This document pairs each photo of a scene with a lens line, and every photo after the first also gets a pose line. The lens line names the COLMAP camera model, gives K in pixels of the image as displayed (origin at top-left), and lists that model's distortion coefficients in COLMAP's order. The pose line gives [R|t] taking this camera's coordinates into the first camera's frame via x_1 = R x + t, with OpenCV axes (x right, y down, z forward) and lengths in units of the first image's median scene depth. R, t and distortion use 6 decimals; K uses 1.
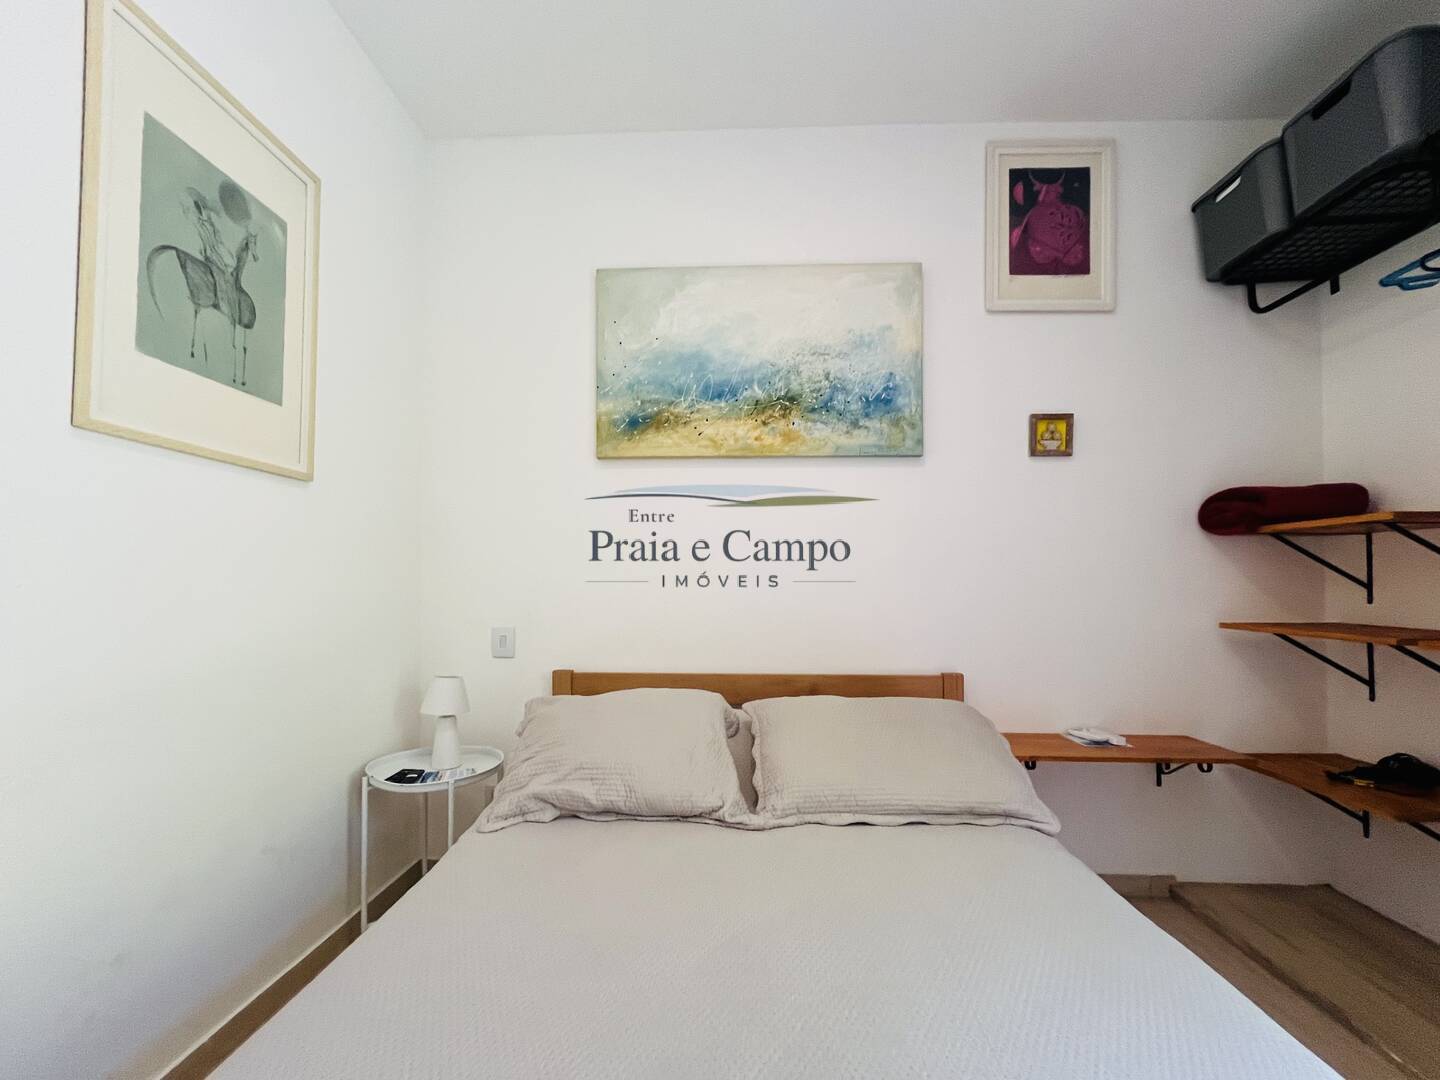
lens RADIAL K [[620.8, 0, 728.1], [0, 620.8, 575.4], [0, 0, 1]] dist [-0.001828, 0.000169]
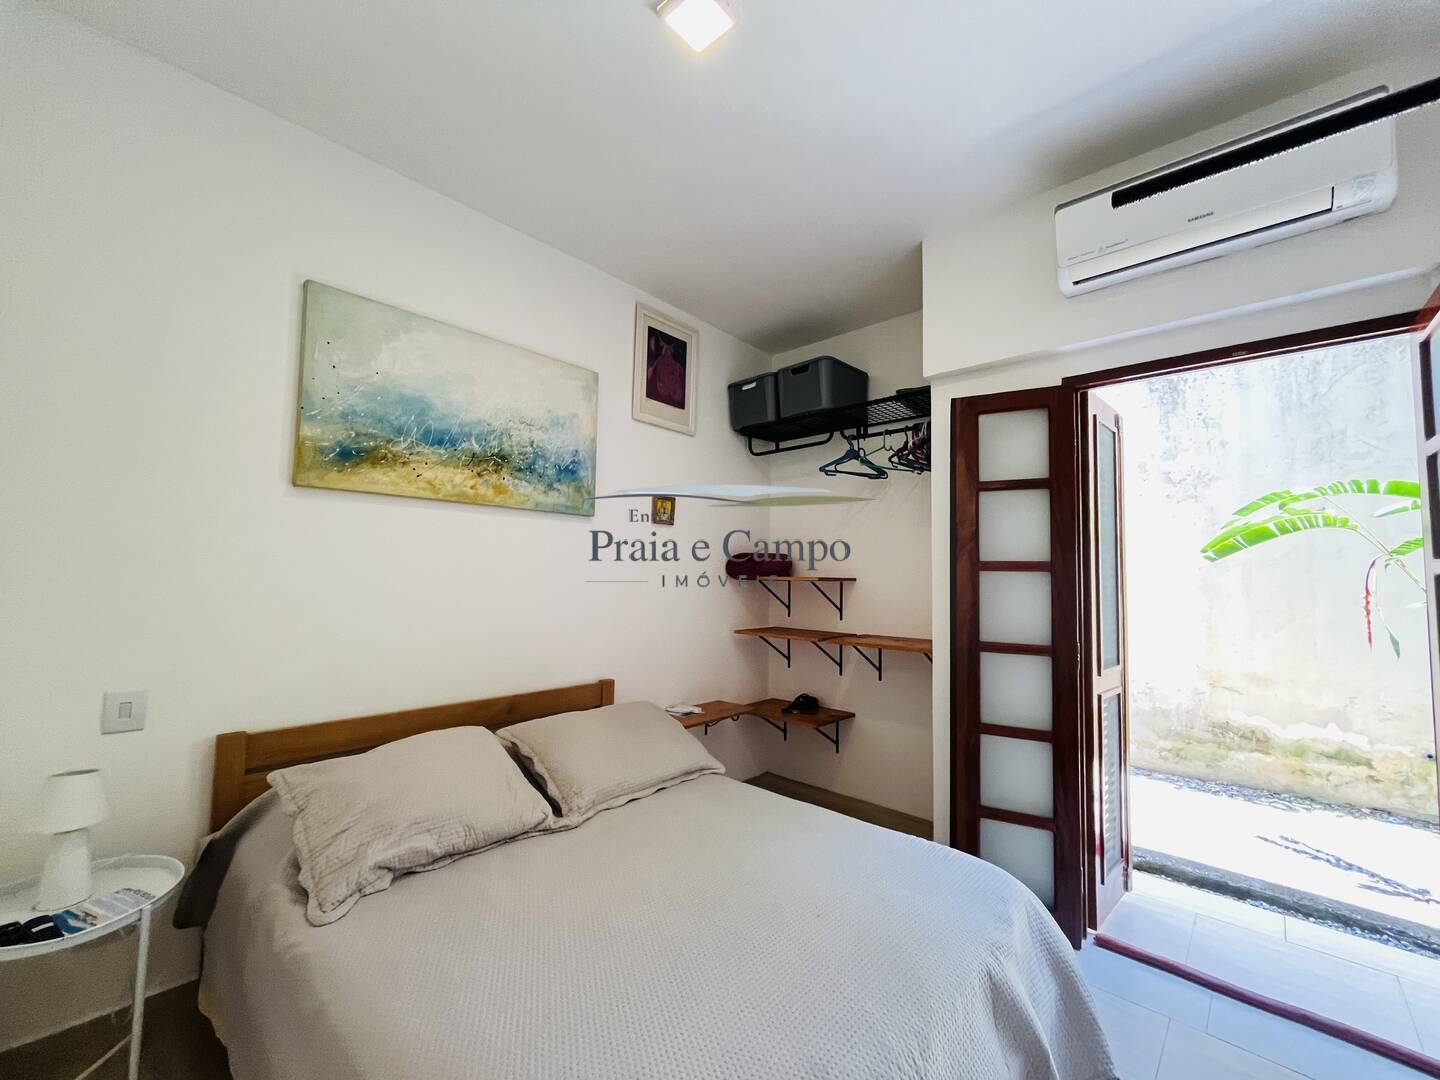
lens RADIAL K [[590.0, 0, 720.0], [0, 590.0, 540.0], [0, 0, 1]] dist [0.002366, 0.000562]
pose [[0.642340, 0.057095, 0.764290, -0.472699], [-0.027155, 0.998291, -0.051753, -0.084312], [-0.765939, 0.012489, 0.642793, -0.017107]]
